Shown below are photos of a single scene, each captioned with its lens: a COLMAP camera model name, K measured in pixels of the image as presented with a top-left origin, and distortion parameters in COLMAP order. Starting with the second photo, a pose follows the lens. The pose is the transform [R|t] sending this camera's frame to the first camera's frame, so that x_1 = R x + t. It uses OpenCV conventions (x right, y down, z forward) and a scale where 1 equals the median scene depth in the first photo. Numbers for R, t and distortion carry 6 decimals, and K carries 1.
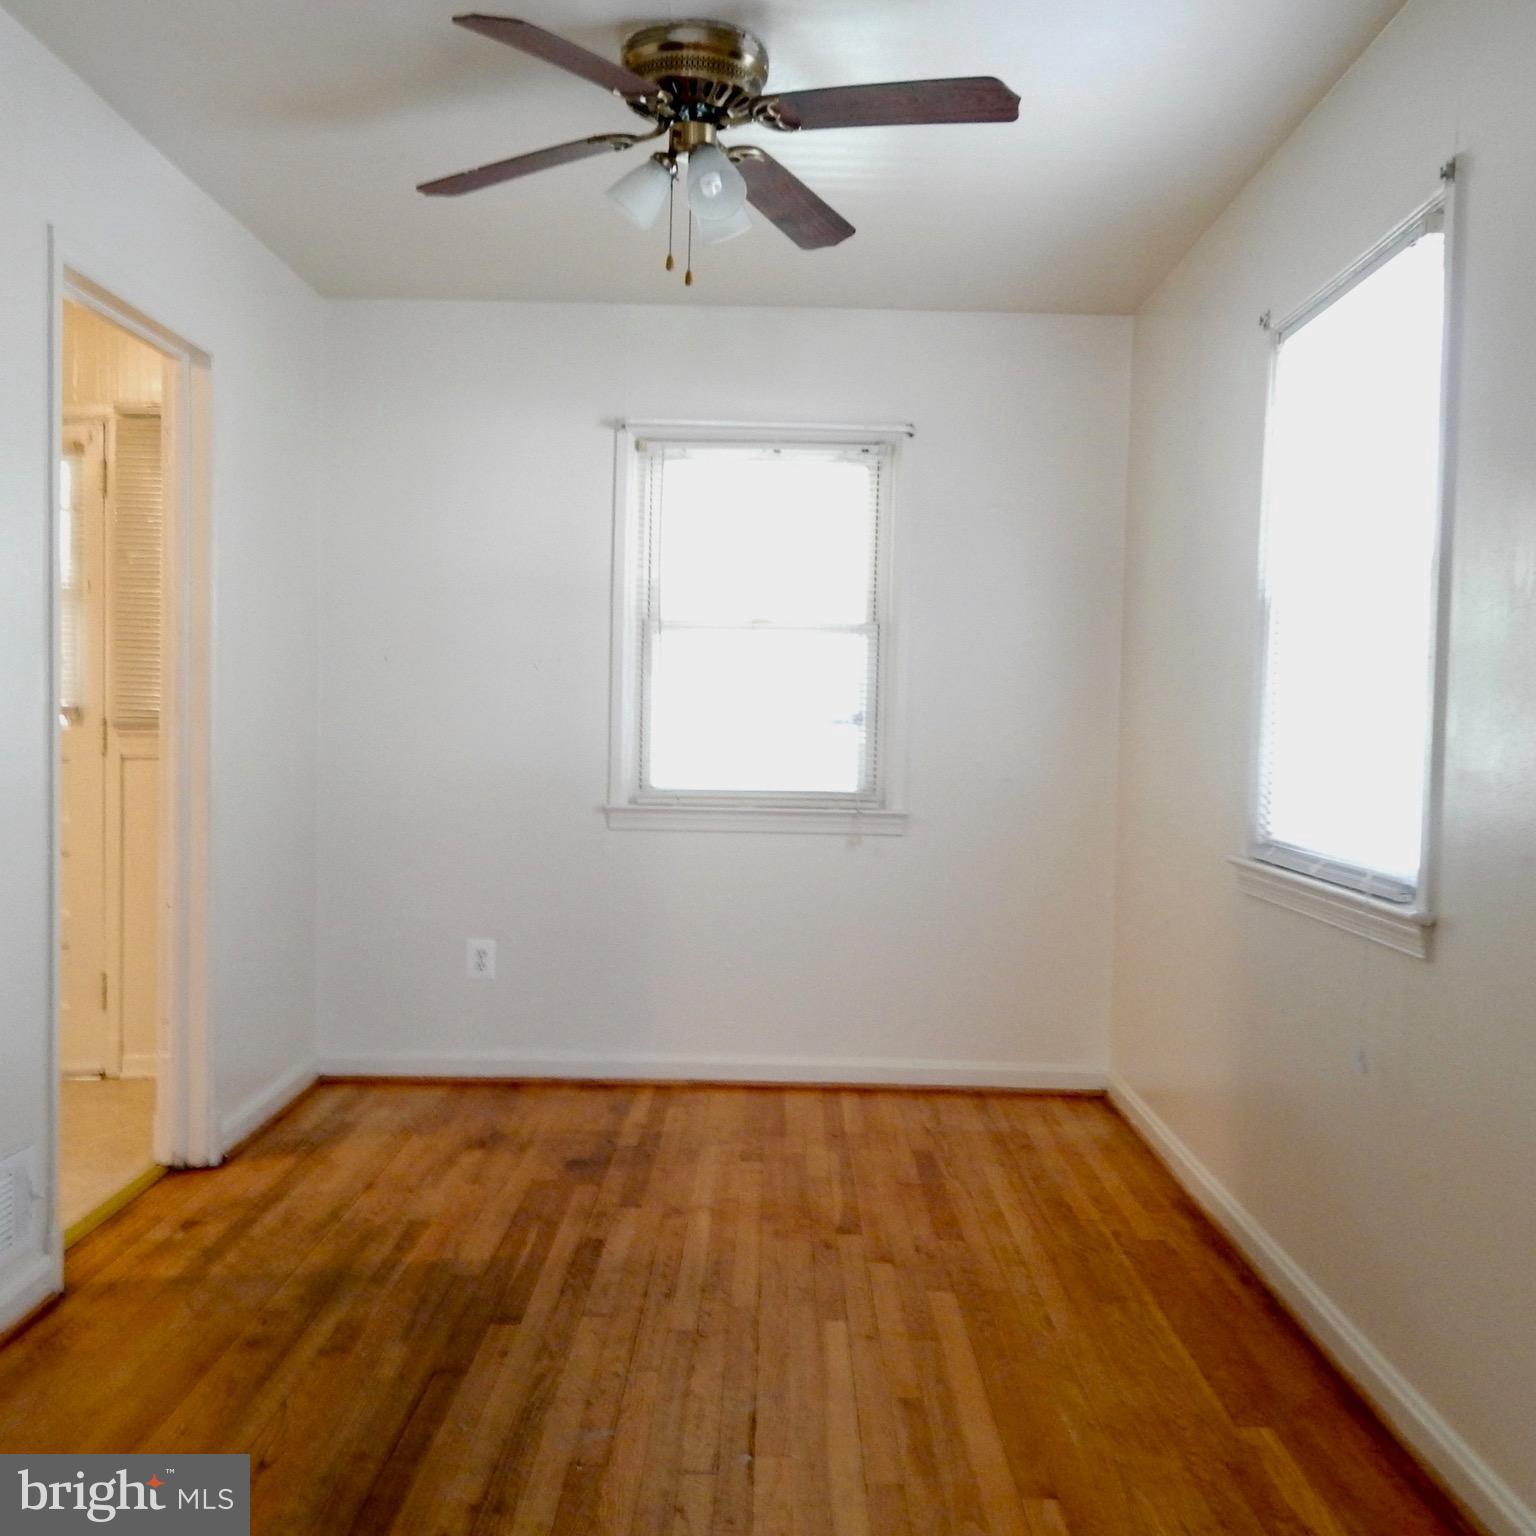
lens RADIAL K [[1377.0, 0, 768.0], [0, 1377.0, 768.0], [0, 0, 1]] dist [-0.000080, 0.004178]
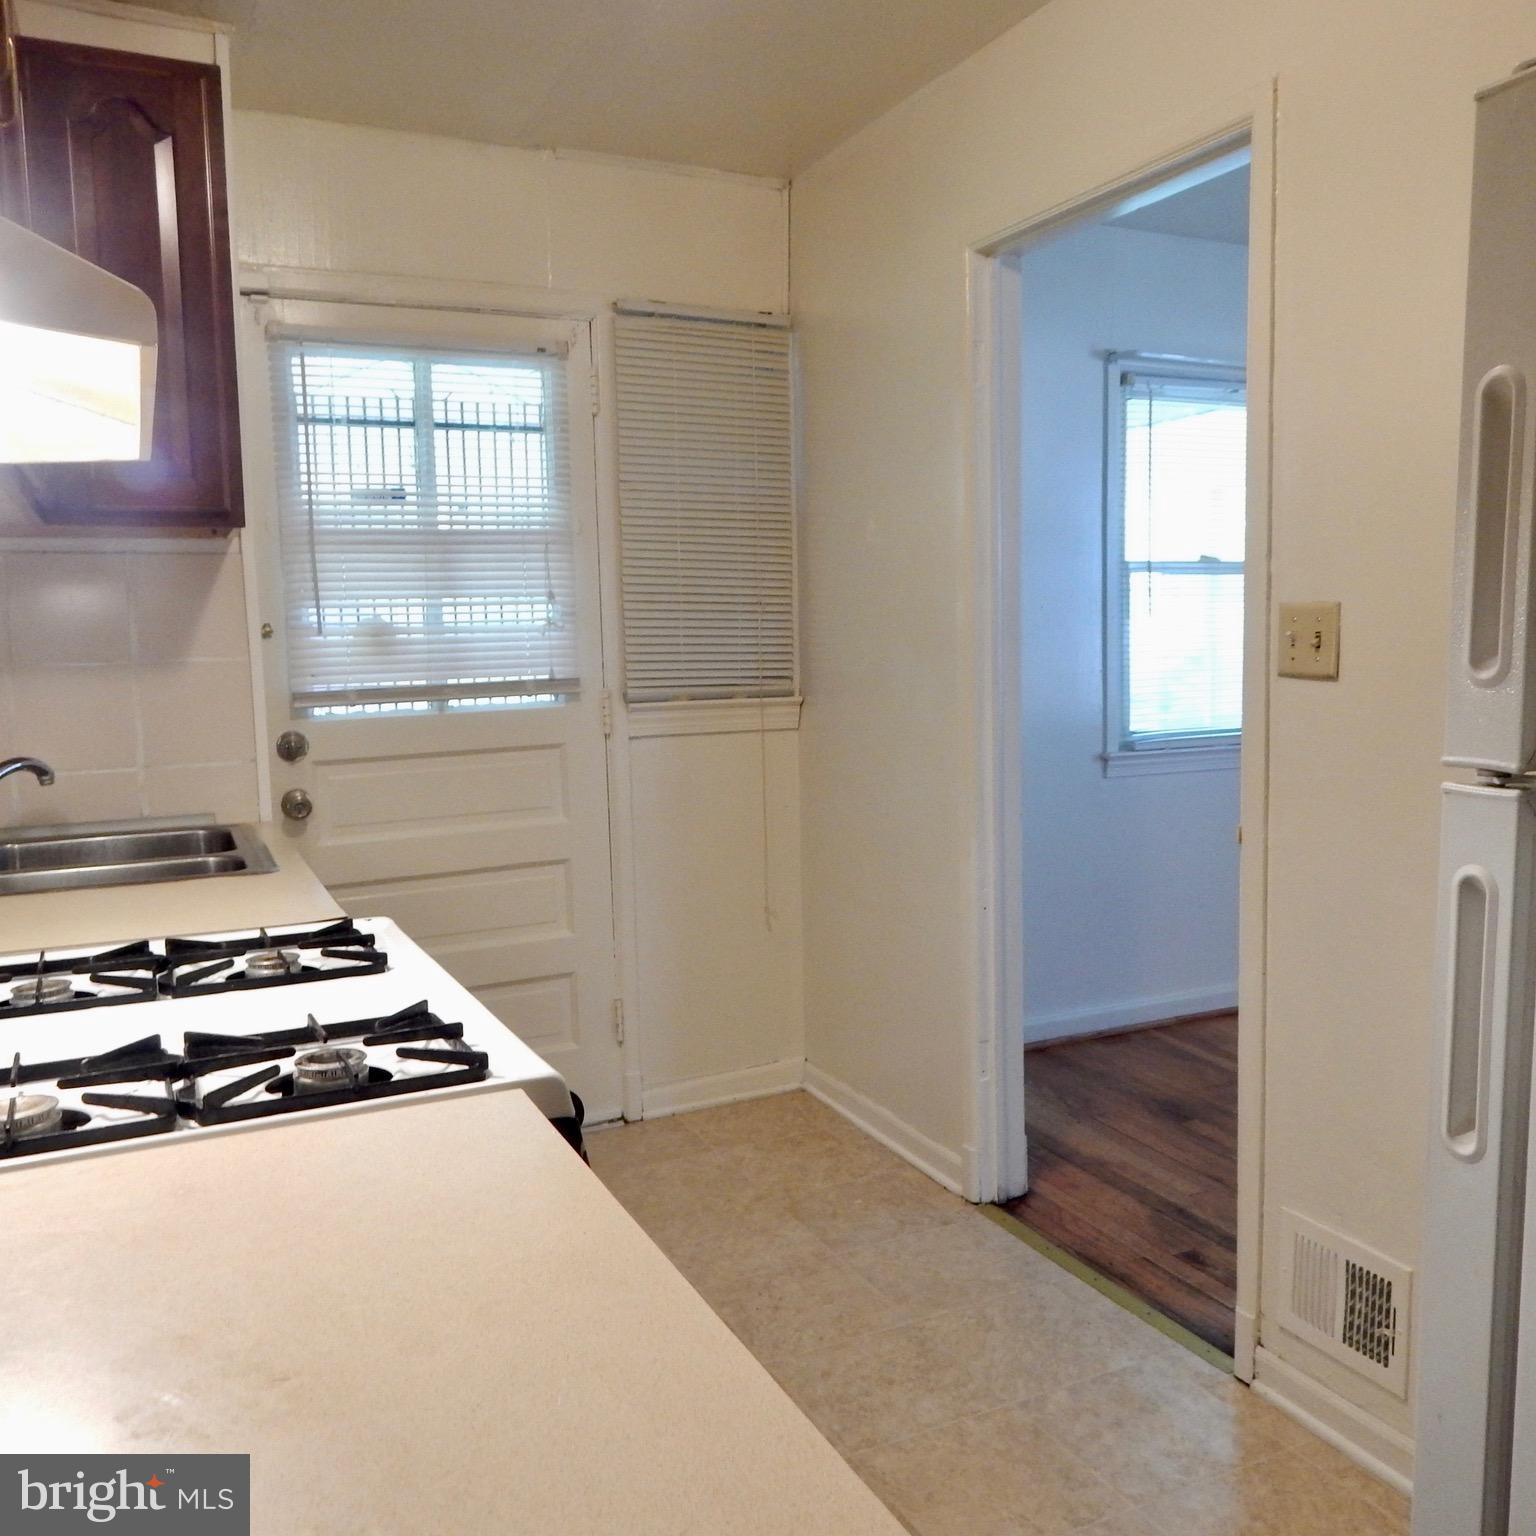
lens RADIAL K [[1377.0, 0, 768.0], [0, 1377.0, 768.0], [0, 0, 1]] dist [-0.000080, 0.004178]
pose [[0.895308, -0.076245, 0.438873, -0.760863], [0.036165, 0.994432, 0.098984, -0.068462], [-0.443976, -0.072750, 0.893080, 0.232342]]
